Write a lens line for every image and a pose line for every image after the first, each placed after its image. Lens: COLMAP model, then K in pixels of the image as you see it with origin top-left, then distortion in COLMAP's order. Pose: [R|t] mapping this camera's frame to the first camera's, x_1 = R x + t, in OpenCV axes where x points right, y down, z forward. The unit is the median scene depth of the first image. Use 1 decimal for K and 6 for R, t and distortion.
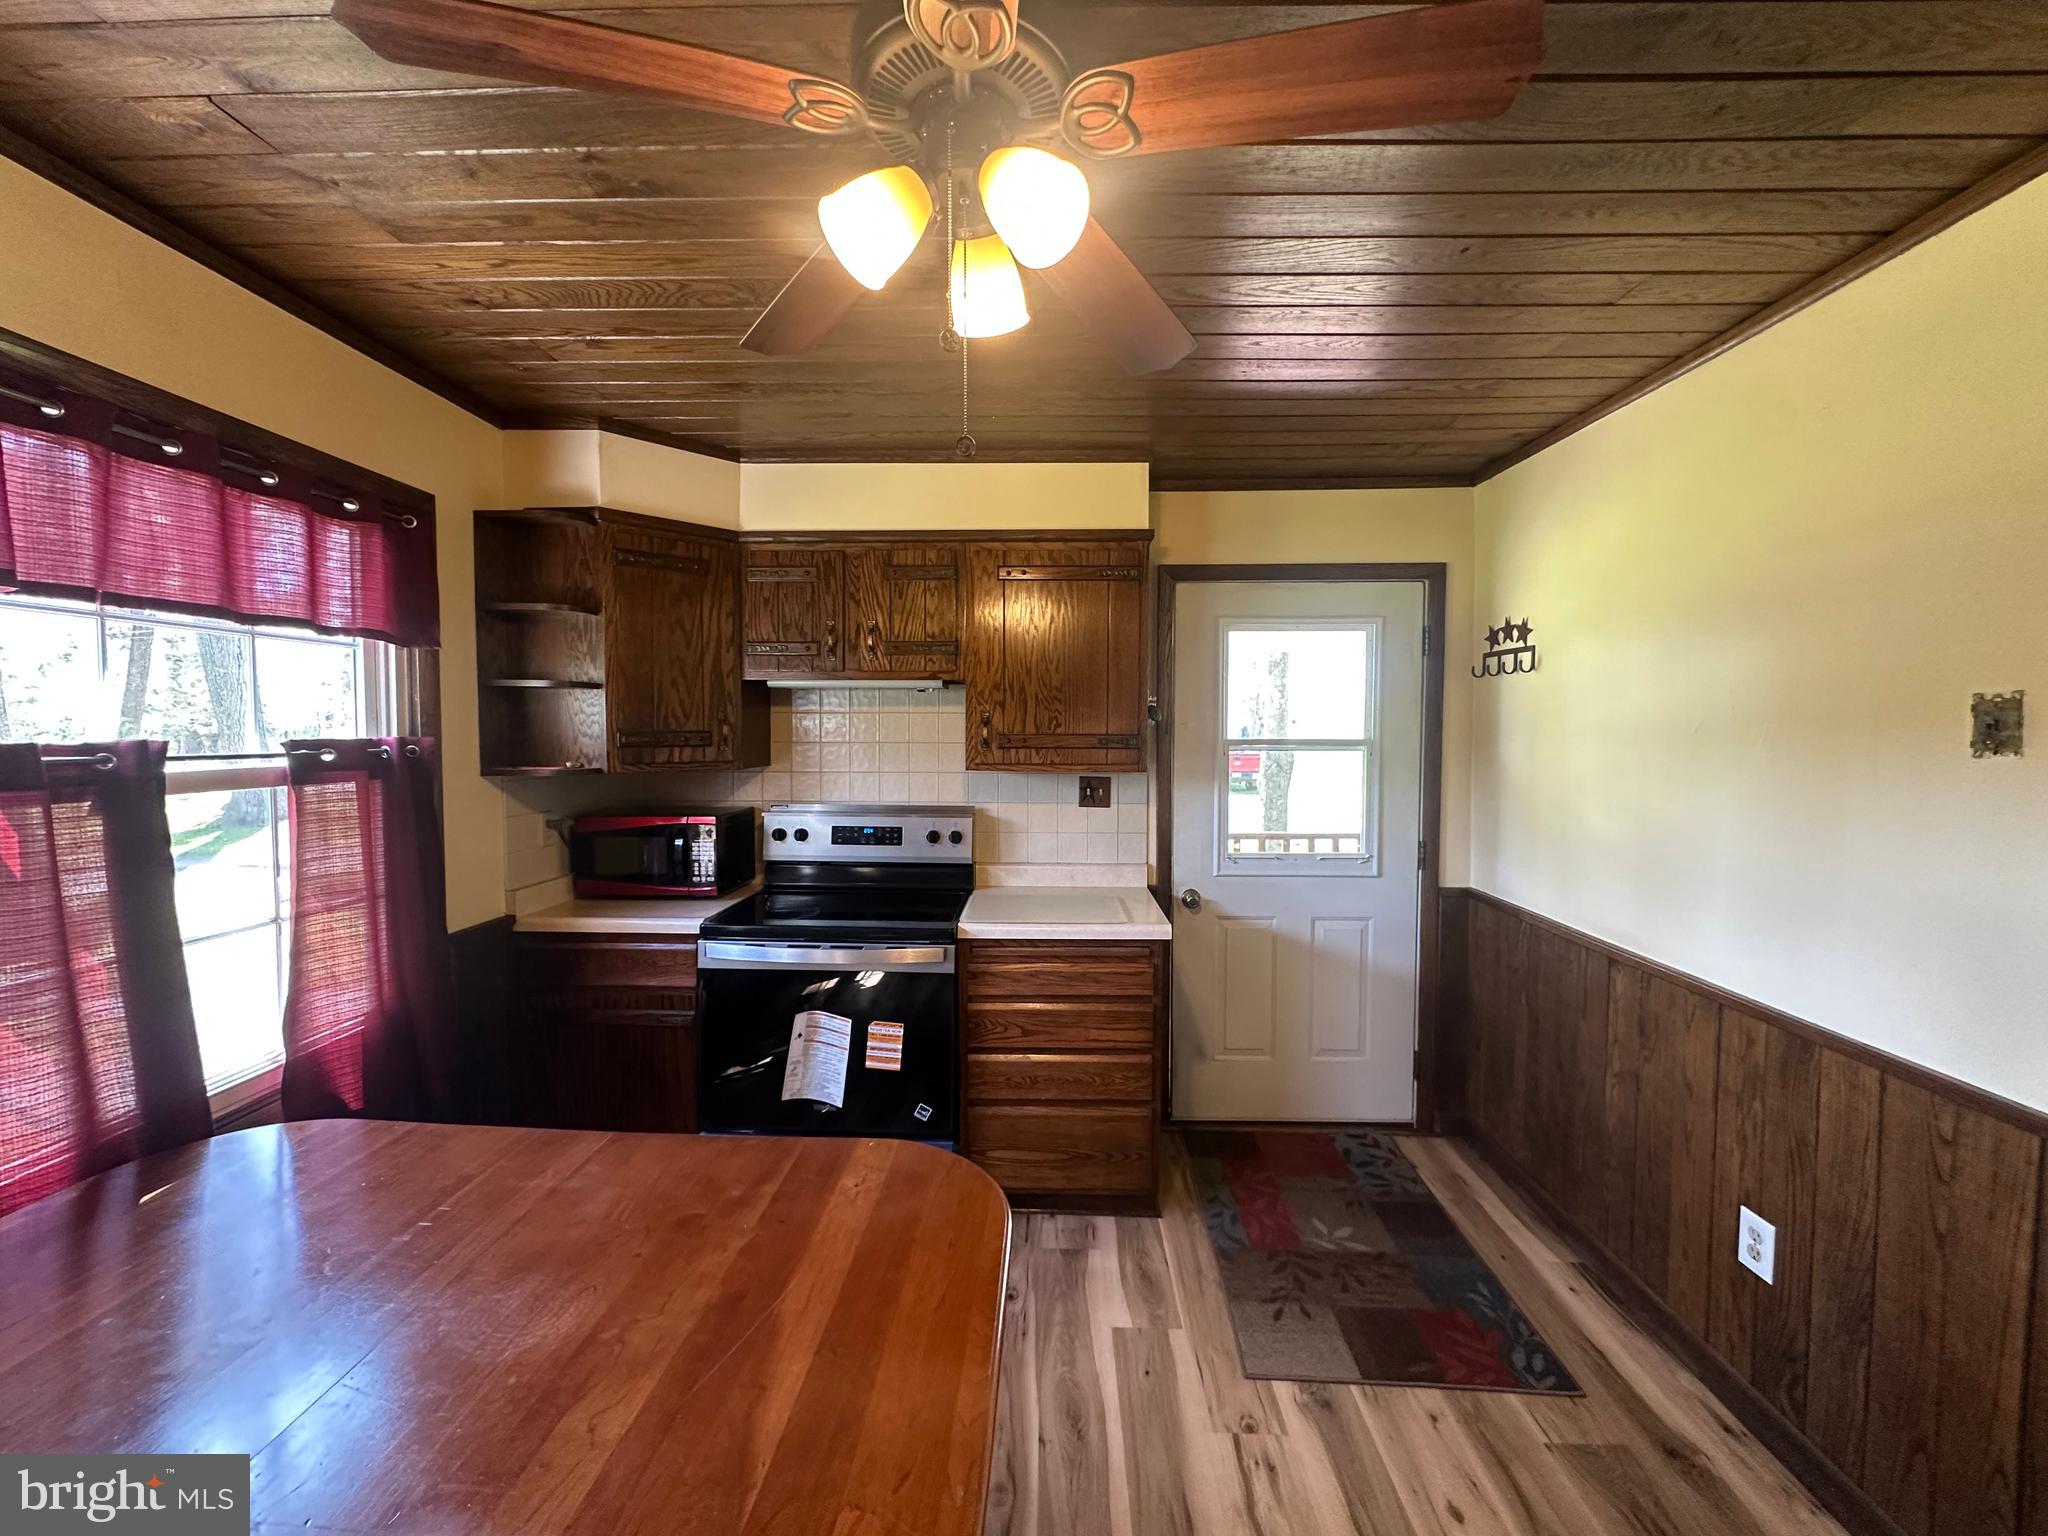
lens RADIAL K [[822.2, 0, 1027.9], [0, 822.2, 764.4], [0, 0, 1]] dist [-0.000879, 0.000875]
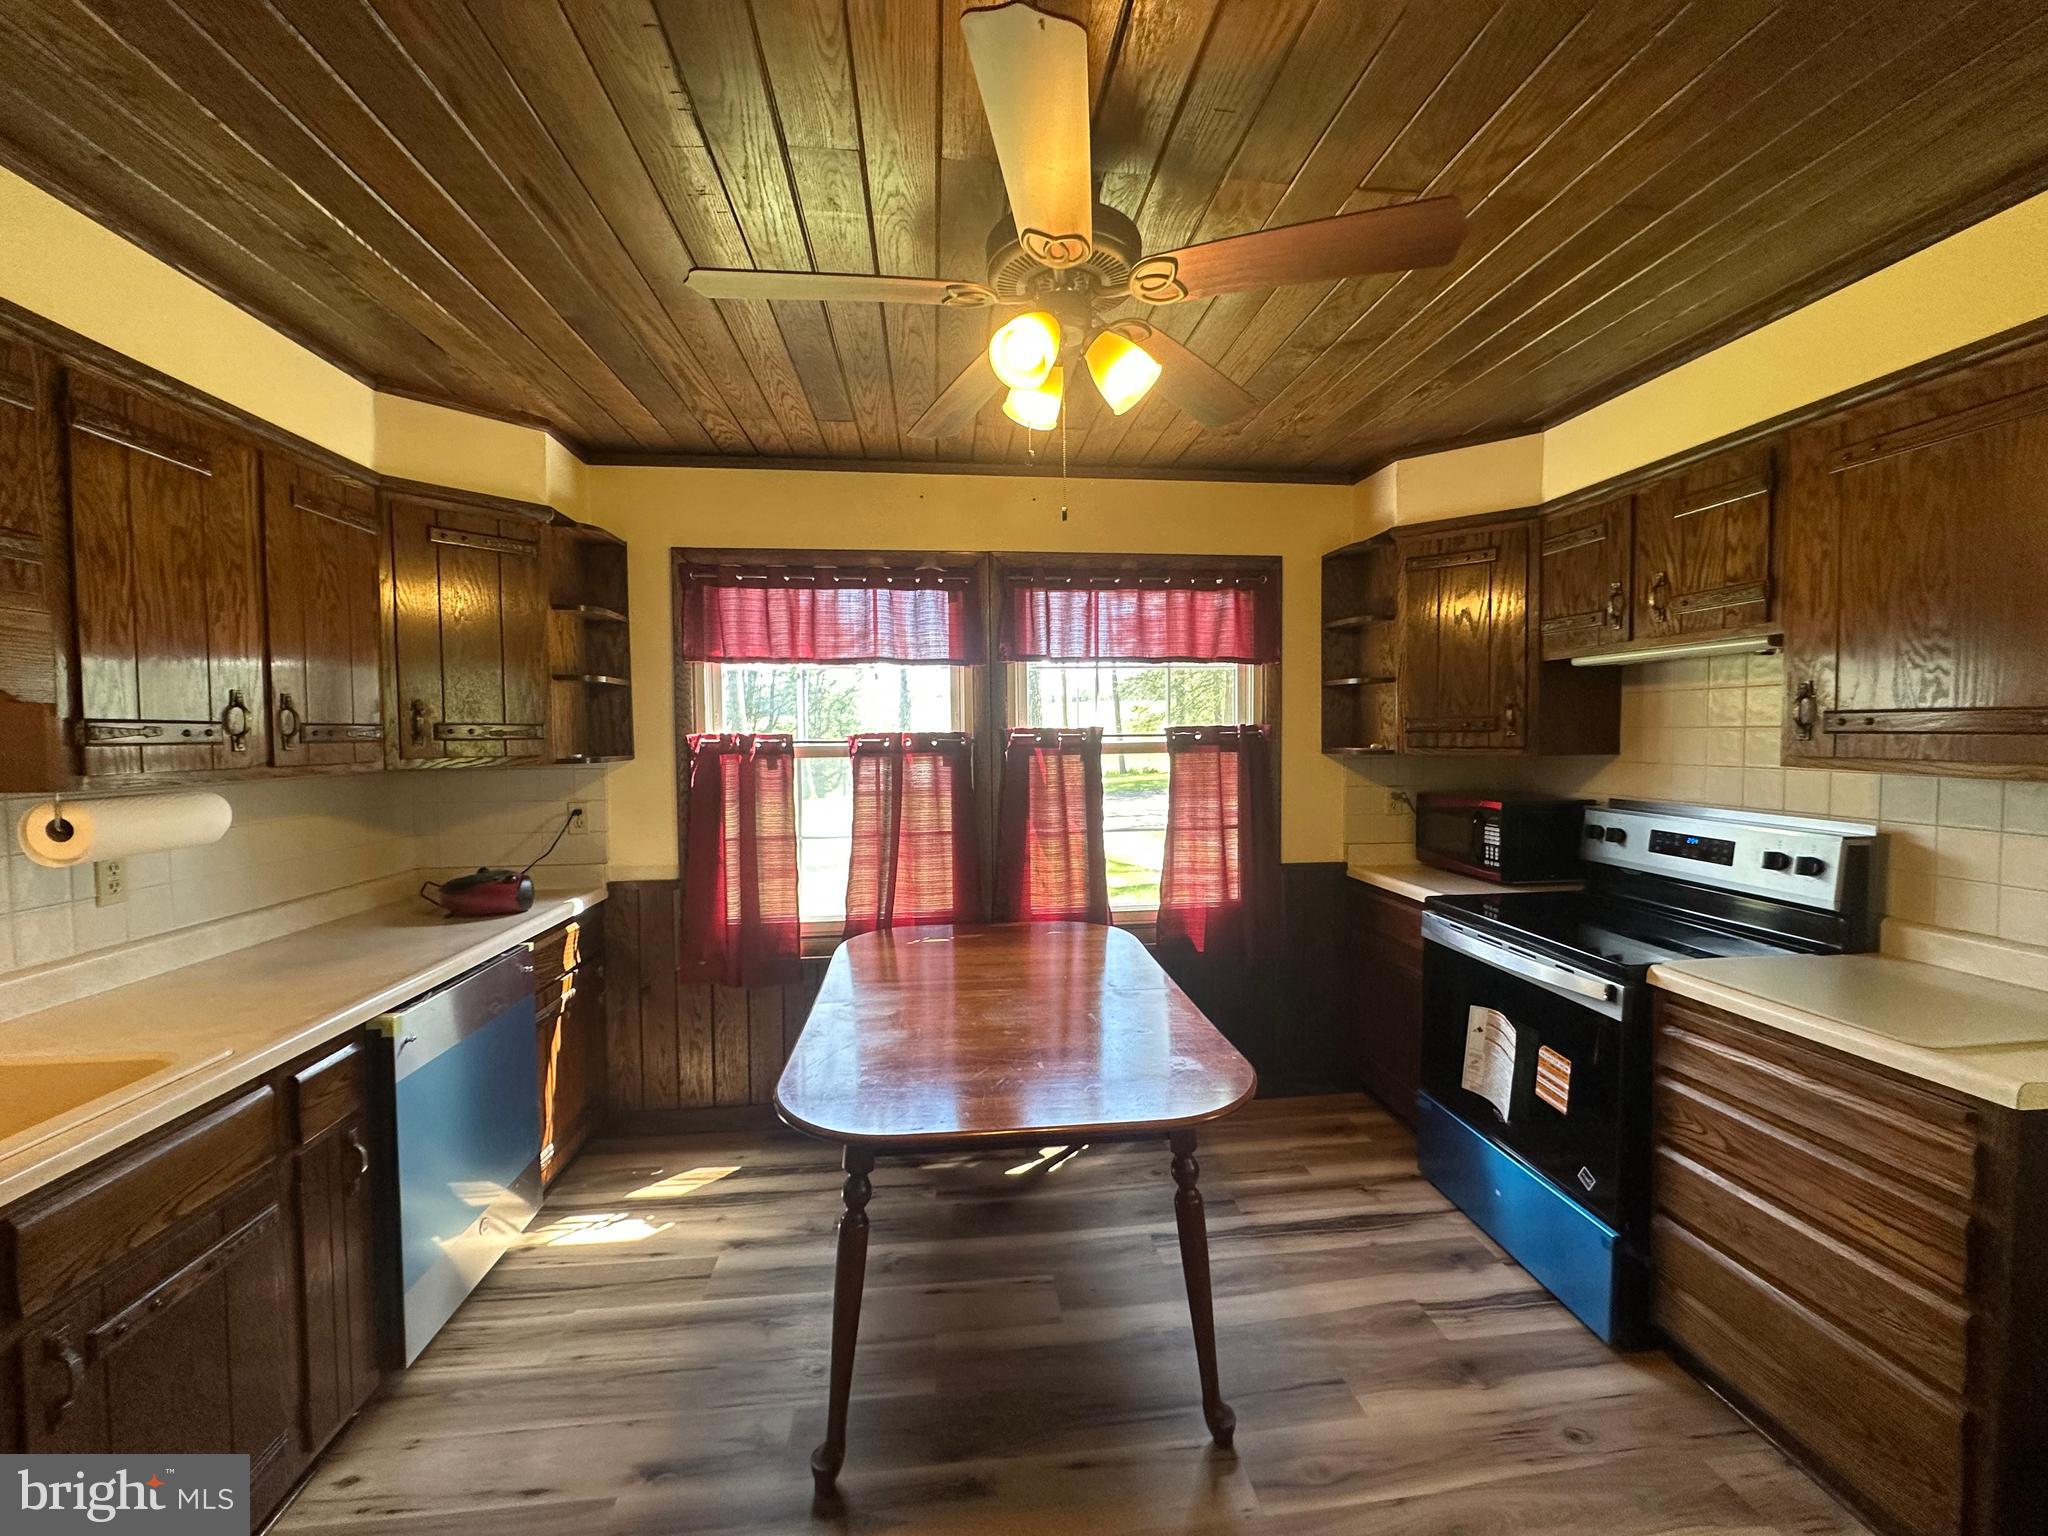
lens RADIAL K [[822.2, 0, 1022.1], [0, 822.2, 765.4], [0, 0, 1]] dist [-0.000879, 0.000875]
pose [[0.139165, 0.039376, -0.989486, 0.577982], [-0.025897, 0.999012, 0.036113, -0.002158], [0.989930, 0.020599, 0.140048, 0.316338]]
